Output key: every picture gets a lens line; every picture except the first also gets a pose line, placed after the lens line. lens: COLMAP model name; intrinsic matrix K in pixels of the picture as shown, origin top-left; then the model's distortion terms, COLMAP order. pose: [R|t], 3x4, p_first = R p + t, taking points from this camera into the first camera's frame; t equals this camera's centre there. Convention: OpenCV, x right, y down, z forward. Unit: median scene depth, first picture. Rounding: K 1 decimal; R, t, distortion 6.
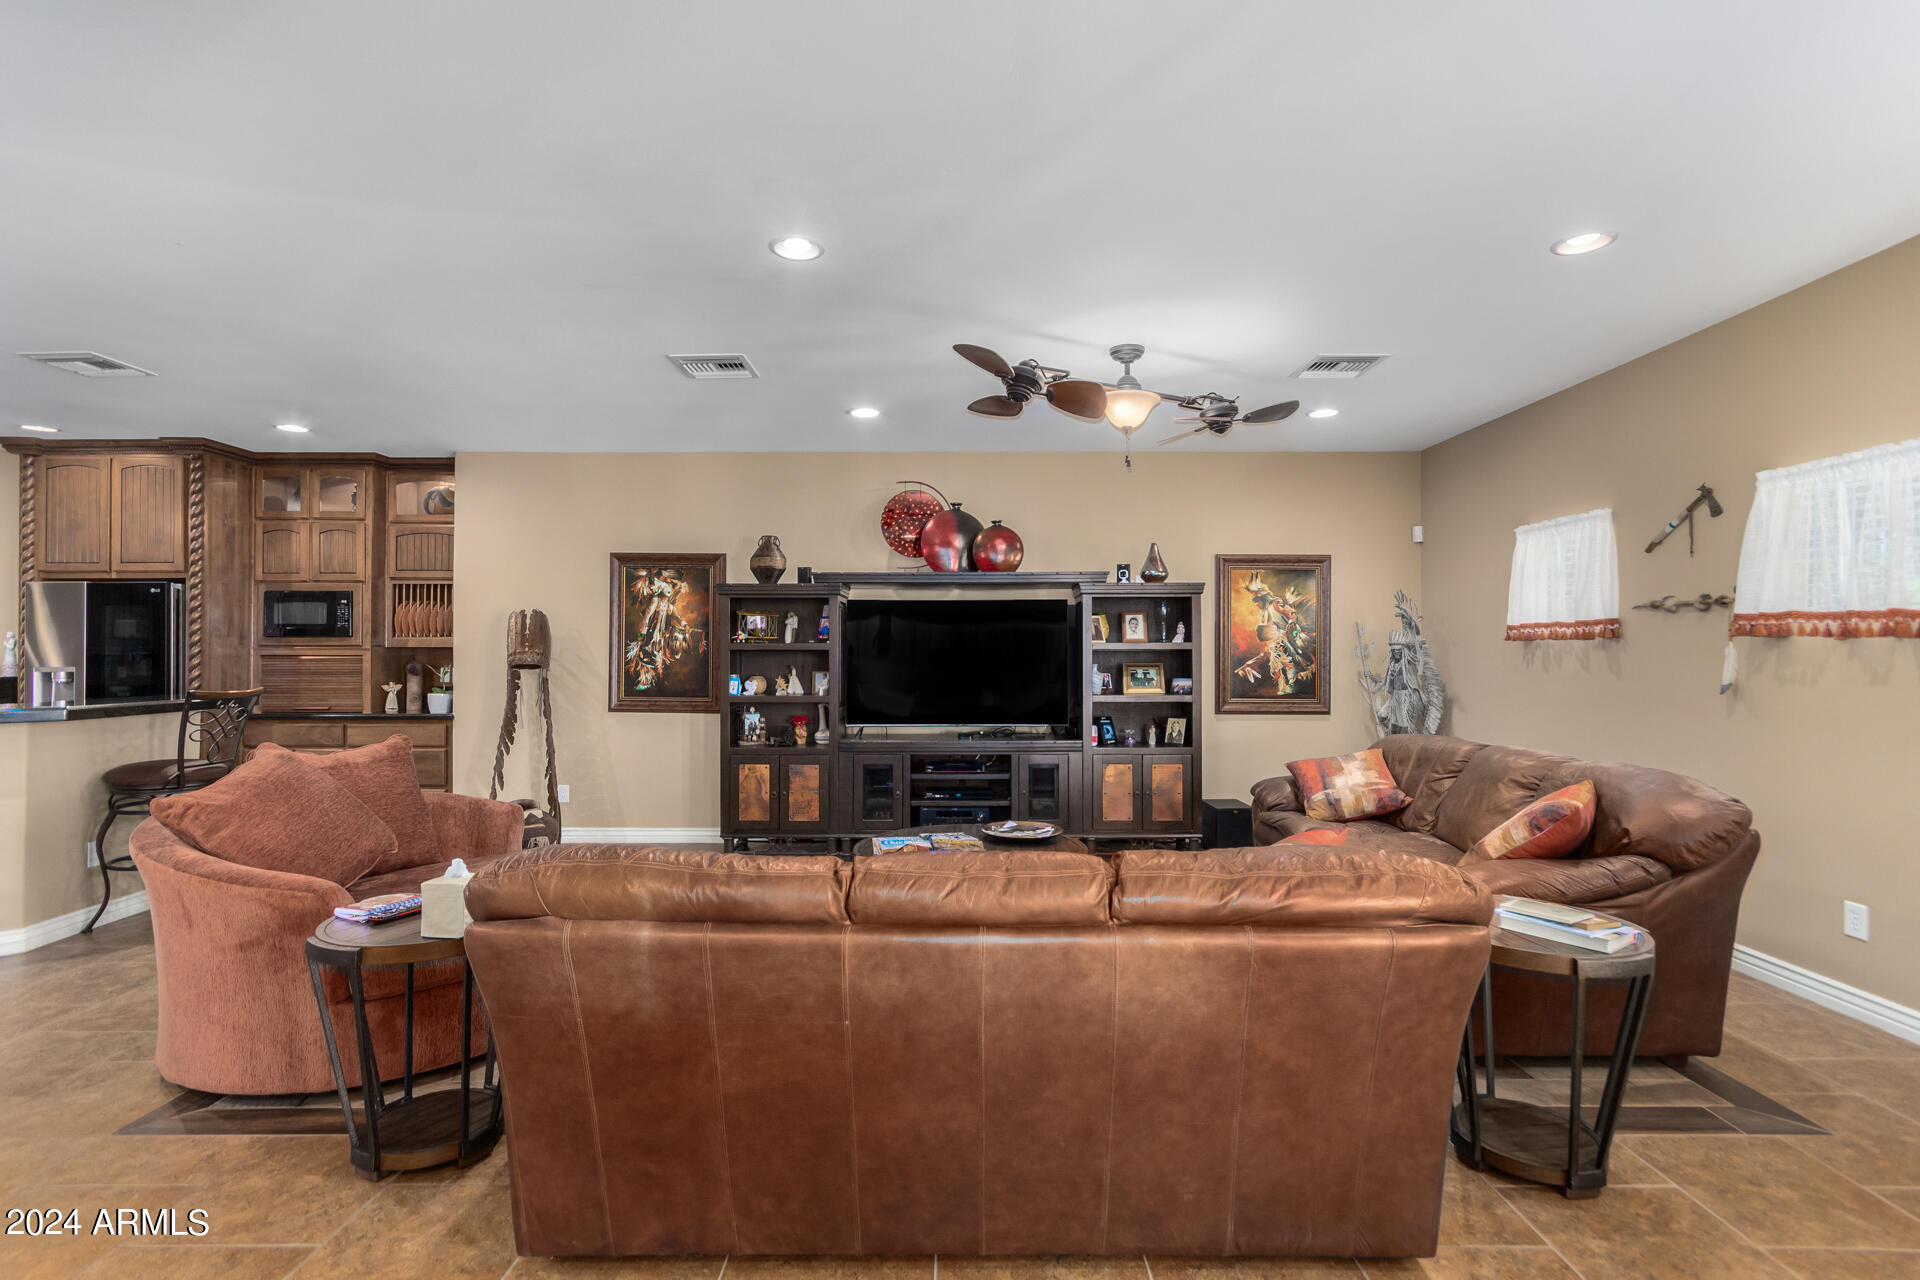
lens RADIAL K [[883.1, 0, 962.4], [0, 883.1, 644.1], [0, 0, 1]] dist [0.000303, 0.000872]
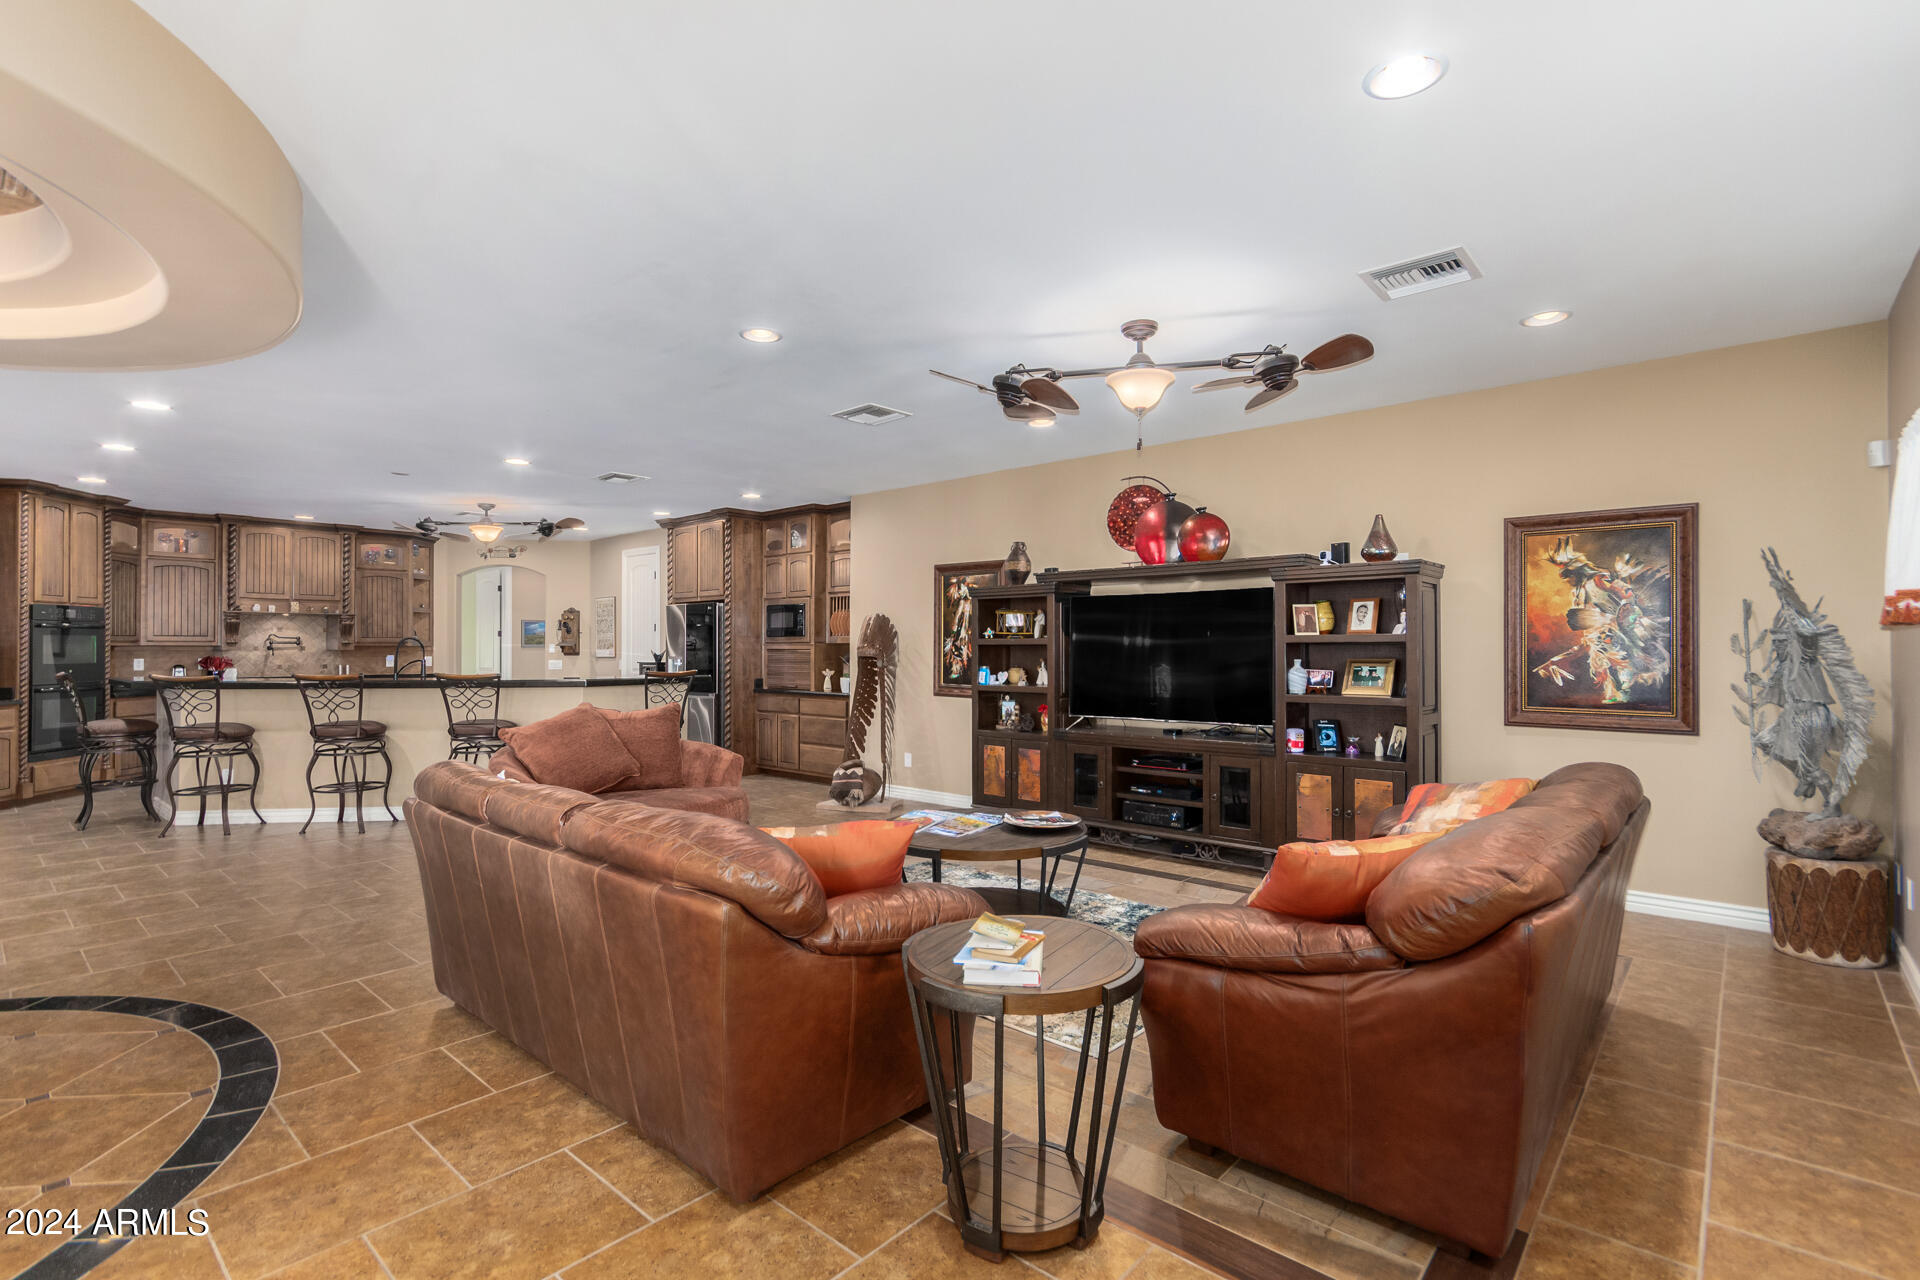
lens RADIAL K [[883.1, 0, 962.3], [0, 883.1, 640.9], [0, 0, 1]] dist [0.000303, 0.000872]
pose [[0.753225, -0.006308, -0.657732, 0.455522], [0.009362, 0.999956, 0.001130, 0.000046], [0.657696, -0.007009, 0.753251, 0.112129]]
